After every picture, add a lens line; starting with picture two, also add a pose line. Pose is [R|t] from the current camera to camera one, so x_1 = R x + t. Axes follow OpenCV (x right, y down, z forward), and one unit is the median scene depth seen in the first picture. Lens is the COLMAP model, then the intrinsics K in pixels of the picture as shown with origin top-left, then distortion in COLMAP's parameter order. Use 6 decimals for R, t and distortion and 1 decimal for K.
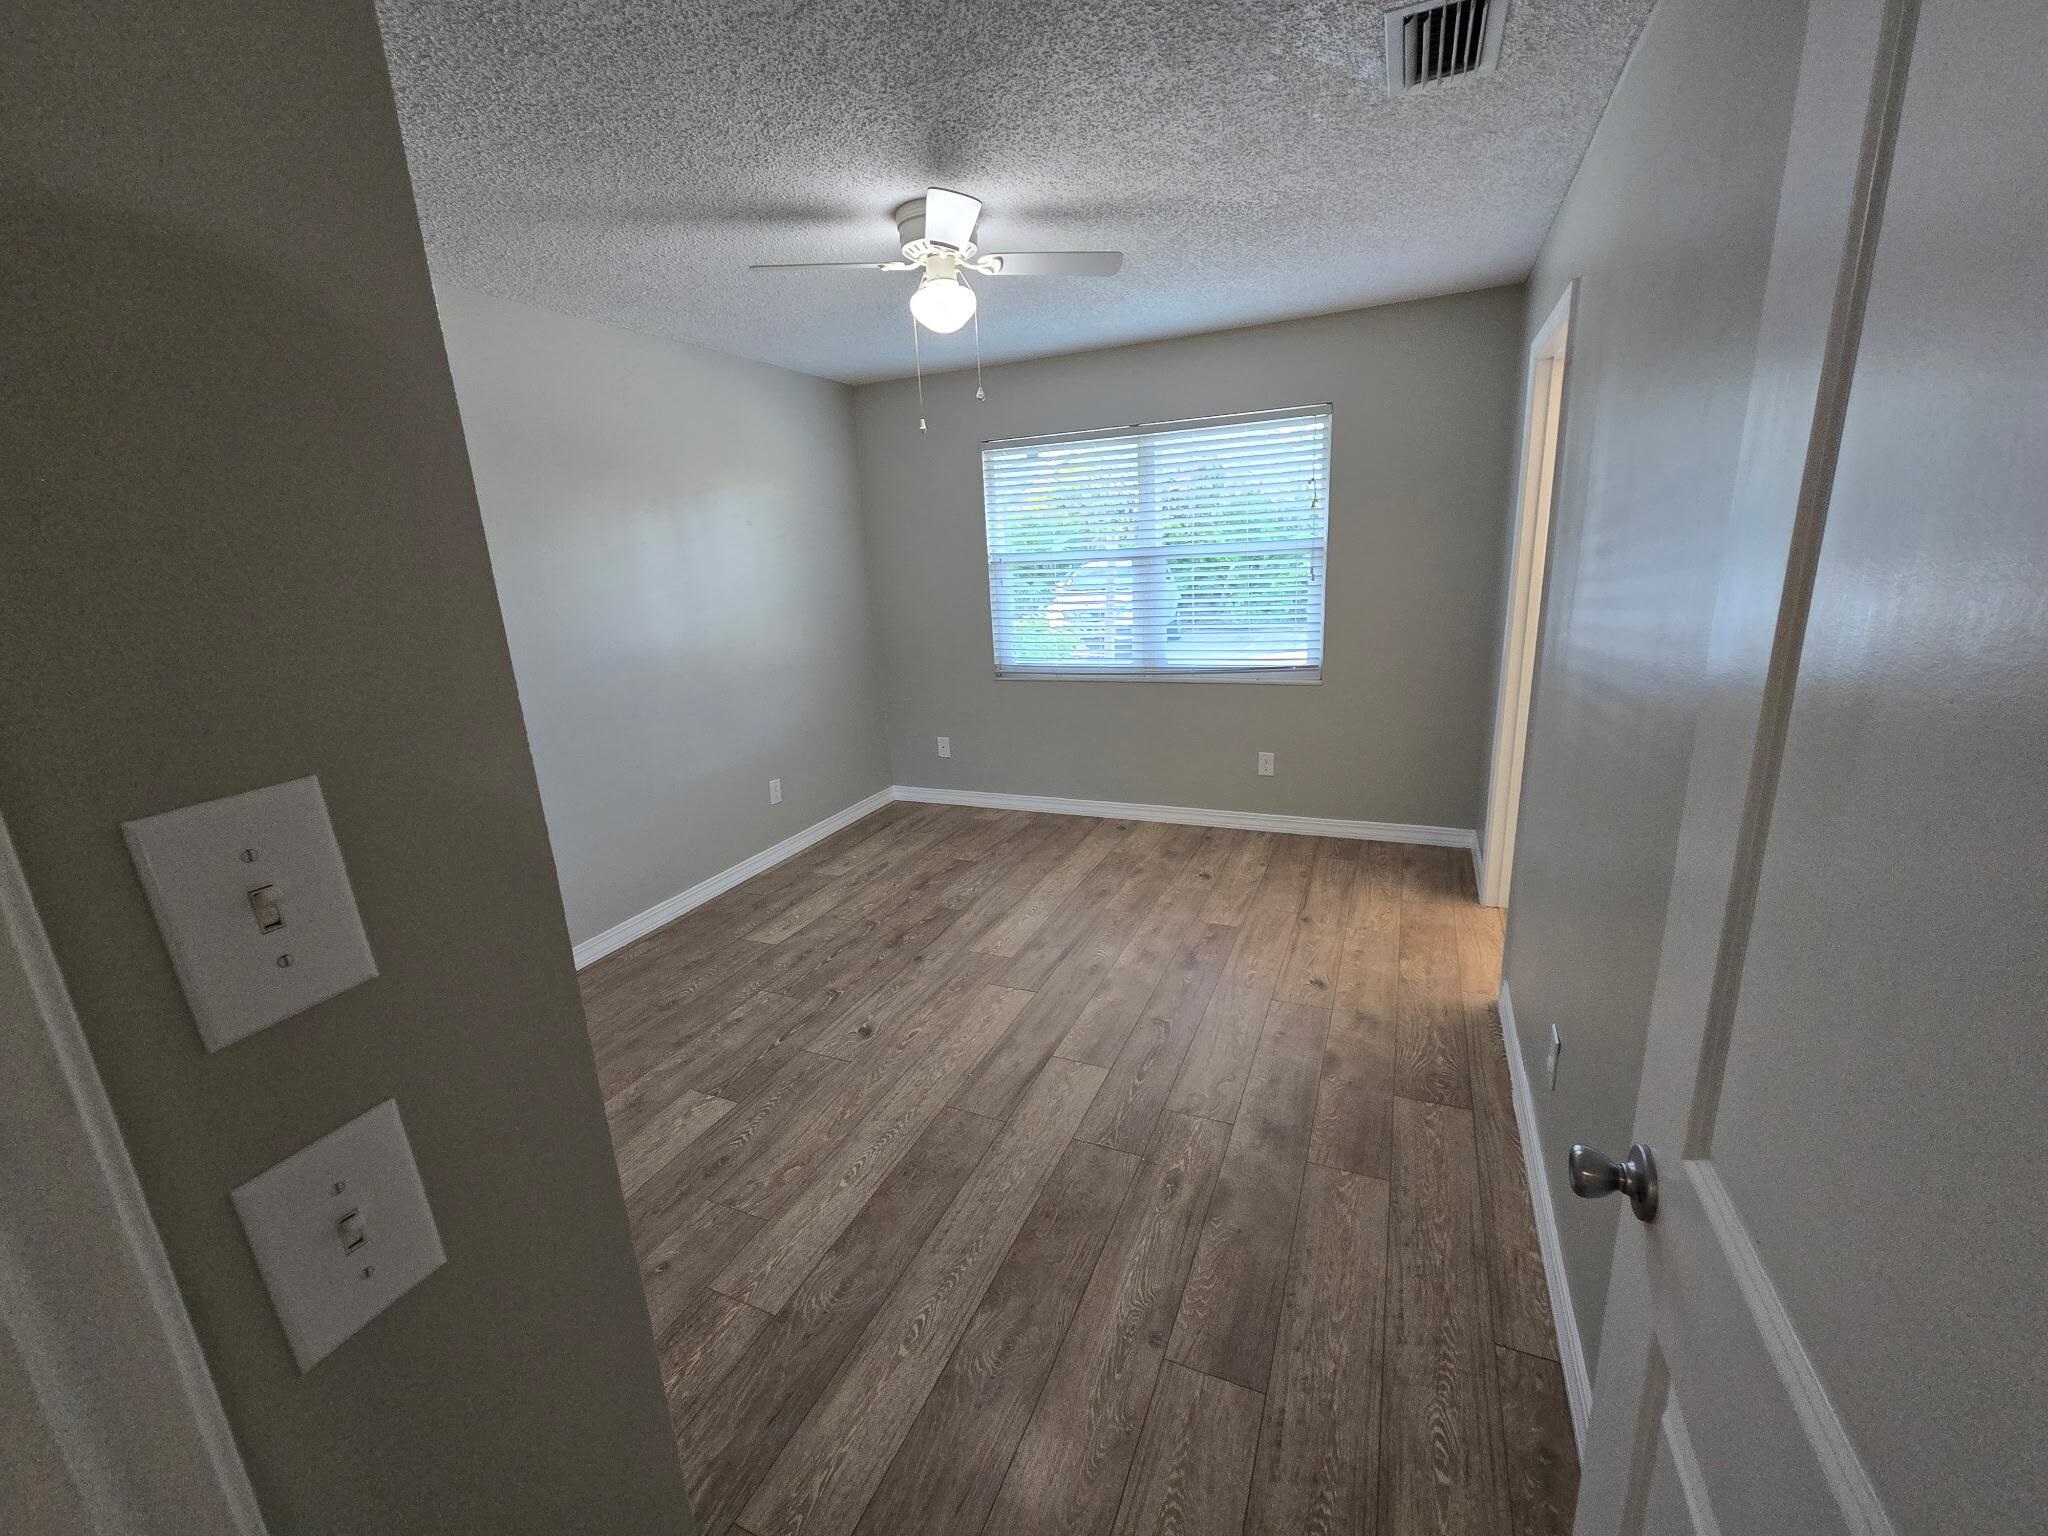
lens RADIAL K [[838.6, 0, 1025.3], [0, 838.6, 762.0], [0, 0, 1]] dist [0.011181, 0.000191]
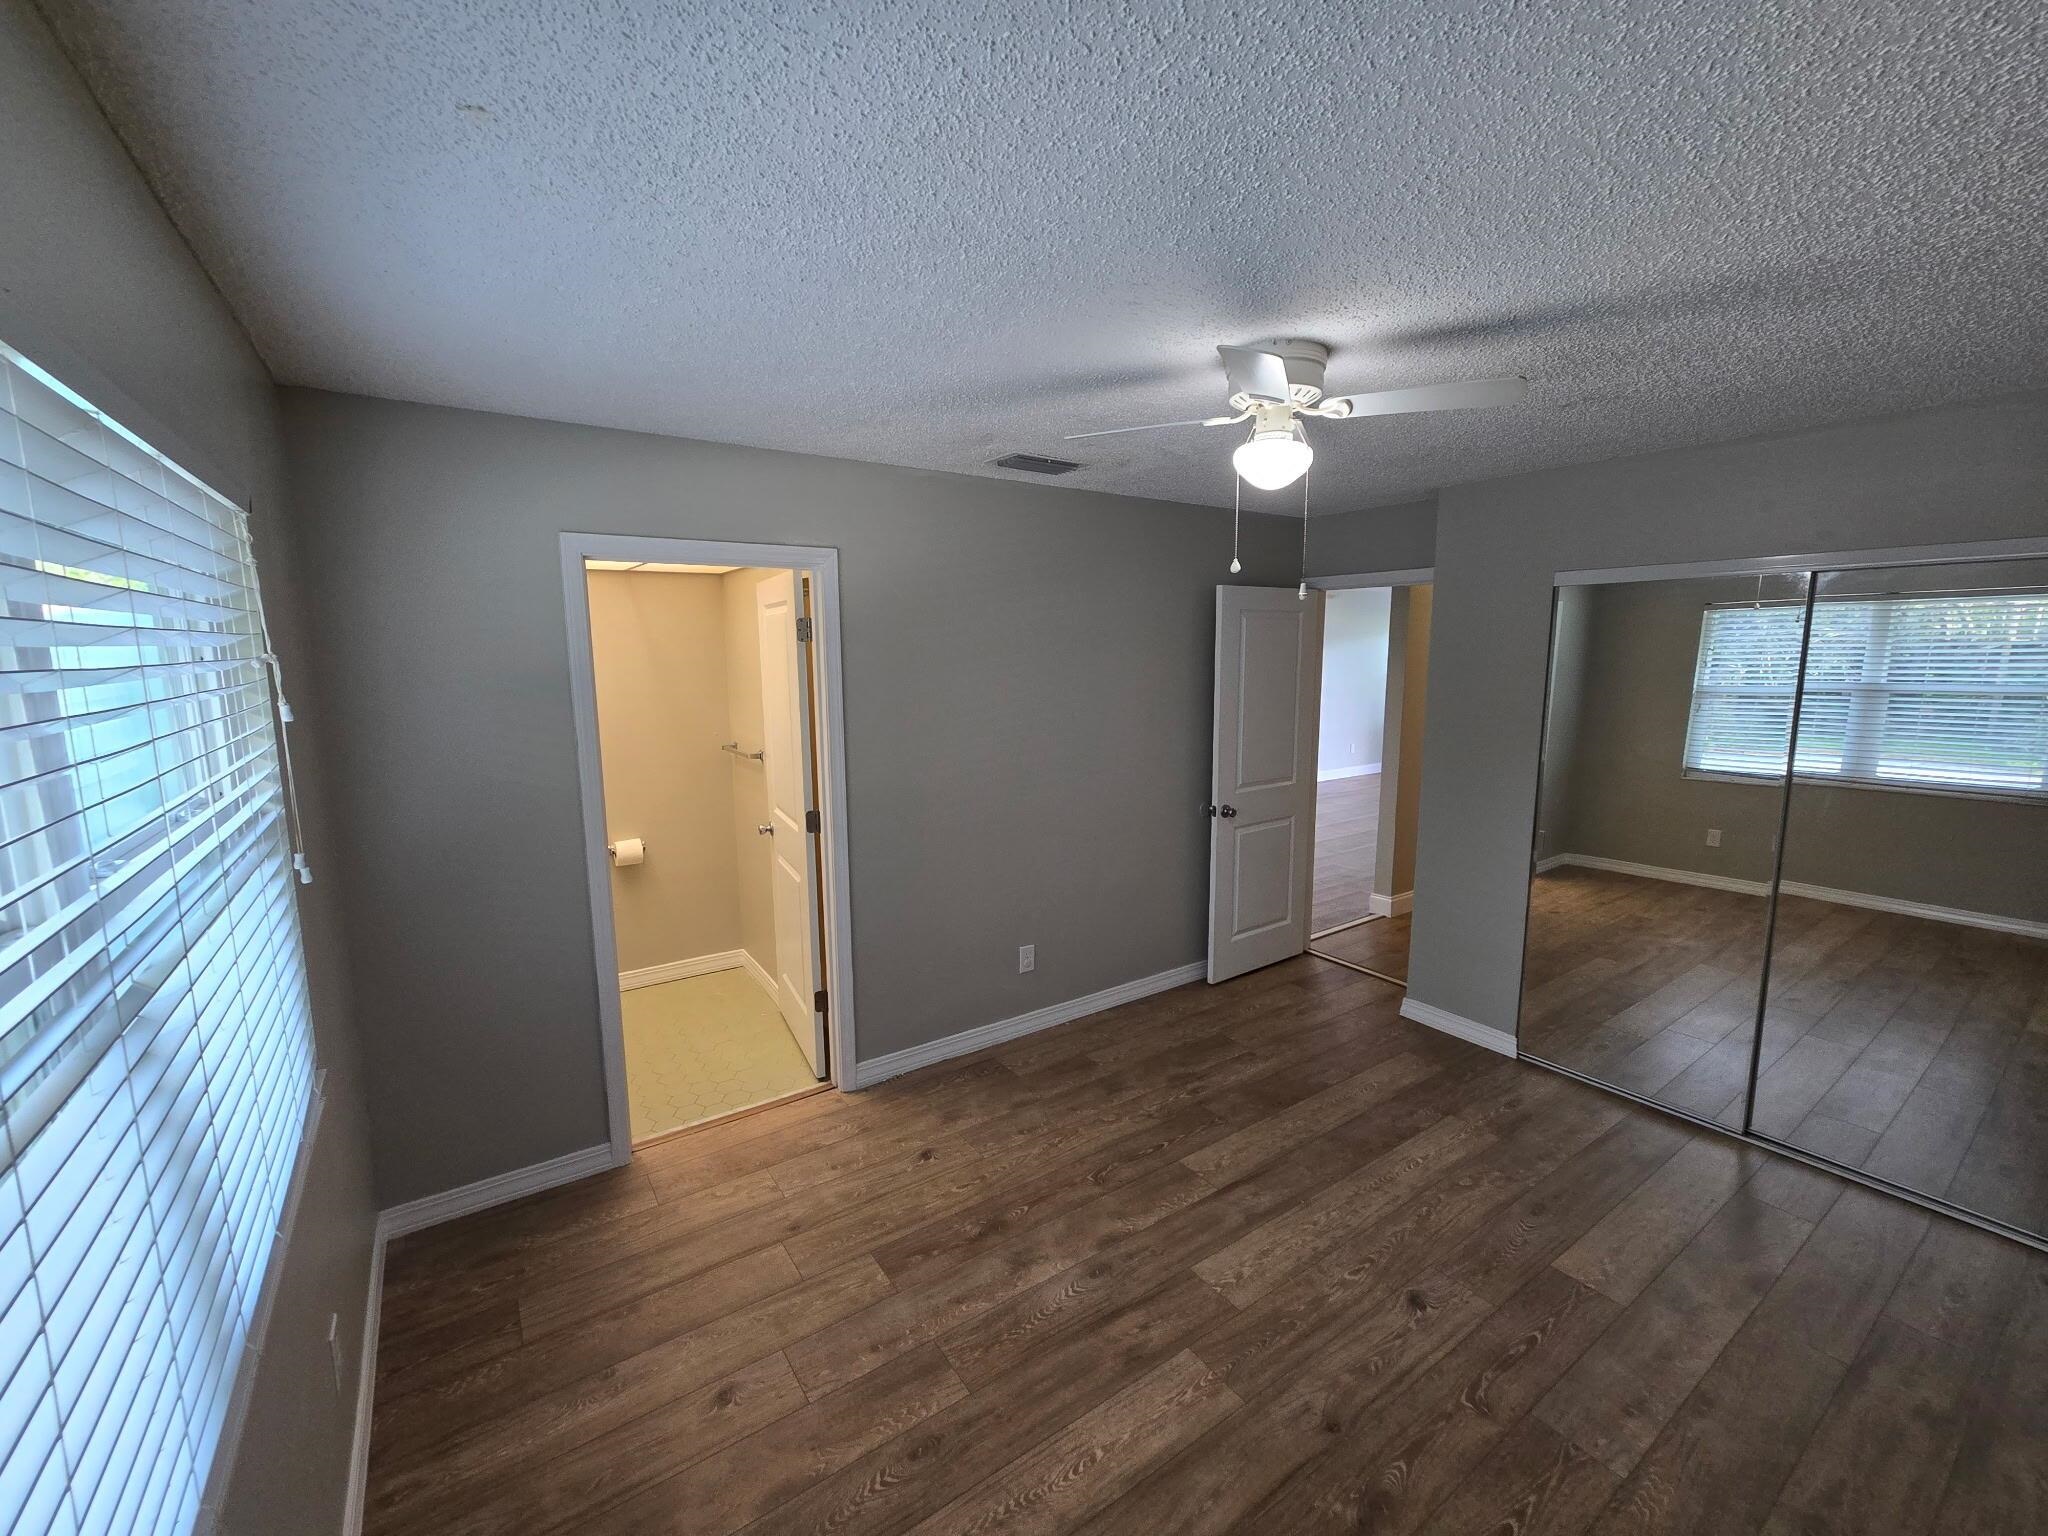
lens RADIAL K [[838.6, 0, 1025.3], [0, 838.6, 762.0], [0, 0, 1]] dist [0.011181, 0.000191]
pose [[-0.849820, -0.015824, 0.526835, -0.292592], [0.179899, 0.930816, 0.318147, -0.501336], [-0.495421, 0.365144, -0.788180, 1.652563]]
